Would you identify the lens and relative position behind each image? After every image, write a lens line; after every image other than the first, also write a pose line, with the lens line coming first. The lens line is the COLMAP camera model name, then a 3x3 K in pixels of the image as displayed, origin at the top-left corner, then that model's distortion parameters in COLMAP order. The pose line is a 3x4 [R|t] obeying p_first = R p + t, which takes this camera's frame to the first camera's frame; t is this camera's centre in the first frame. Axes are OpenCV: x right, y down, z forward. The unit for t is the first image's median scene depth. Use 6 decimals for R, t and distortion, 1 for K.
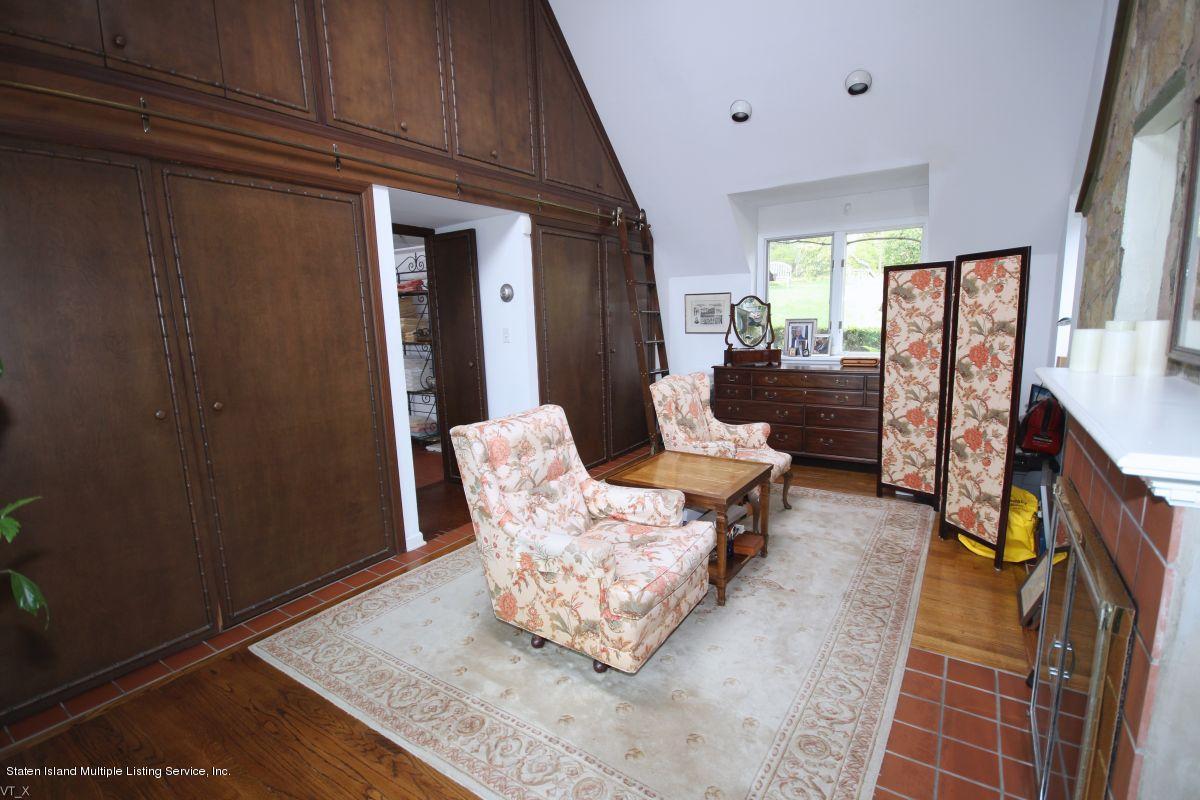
lens RADIAL K [[547.1, 0, 600.0], [0, 547.1, 400.0], [0, 0, 1]] dist [0.001869, 0.000706]
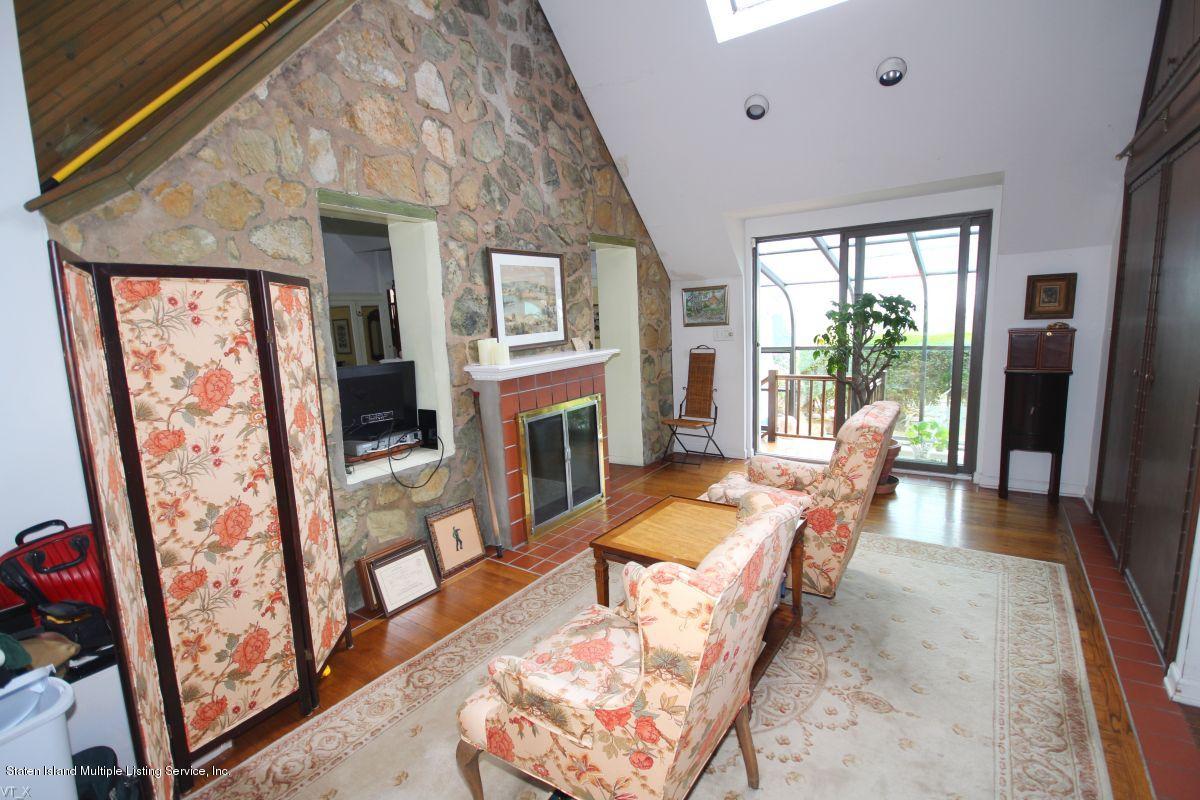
lens RADIAL K [[547.1, 0, 600.0], [0, 547.1, 400.0], [0, 0, 1]] dist [0.001869, 0.000706]
pose [[-0.996756, 0.070386, 0.039022, 0.219129], [0.078985, 0.948553, 0.306609, -0.241301], [-0.015434, 0.308696, -0.951035, 1.380763]]
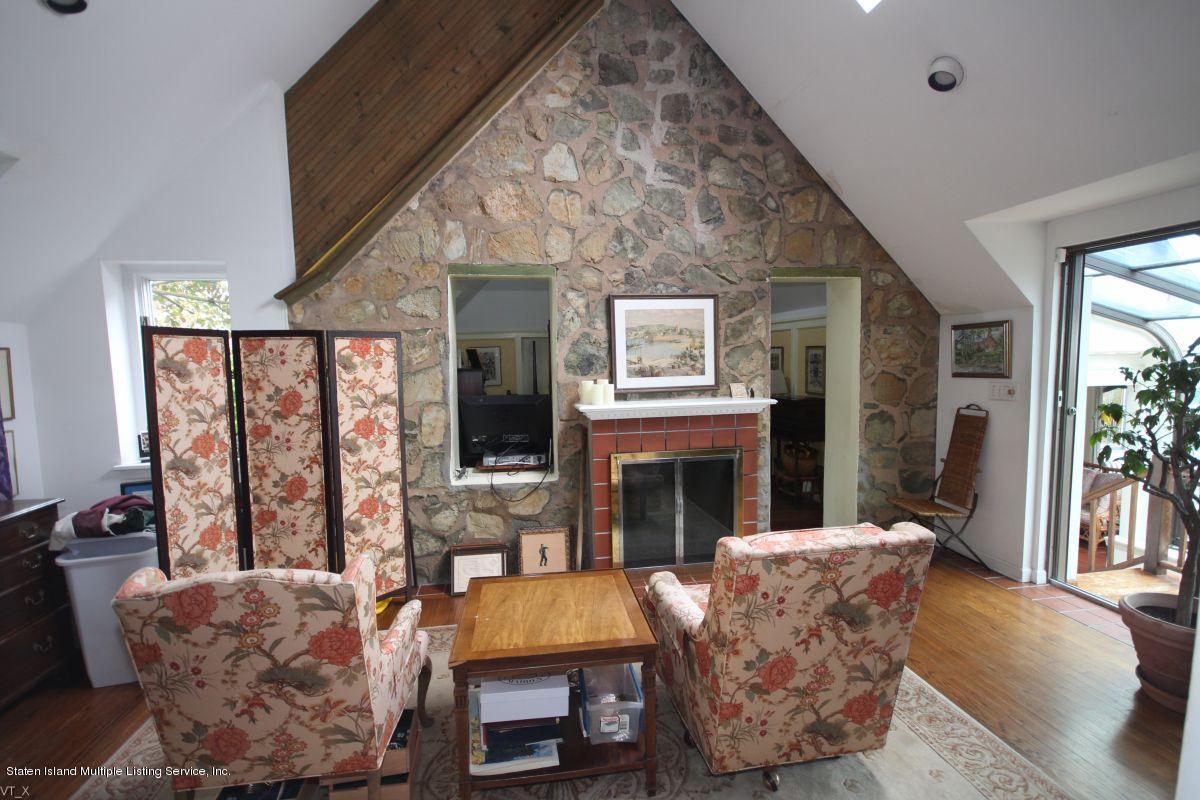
lens RADIAL K [[547.1, 0, 600.0], [0, 547.1, 400.0], [0, 0, 1]] dist [0.001869, 0.000706]
pose [[-0.676482, -0.013836, 0.736329, -0.316854], [0.154546, 0.974894, 0.160304, -0.191118], [-0.720061, 0.222239, -0.657360, 1.116828]]
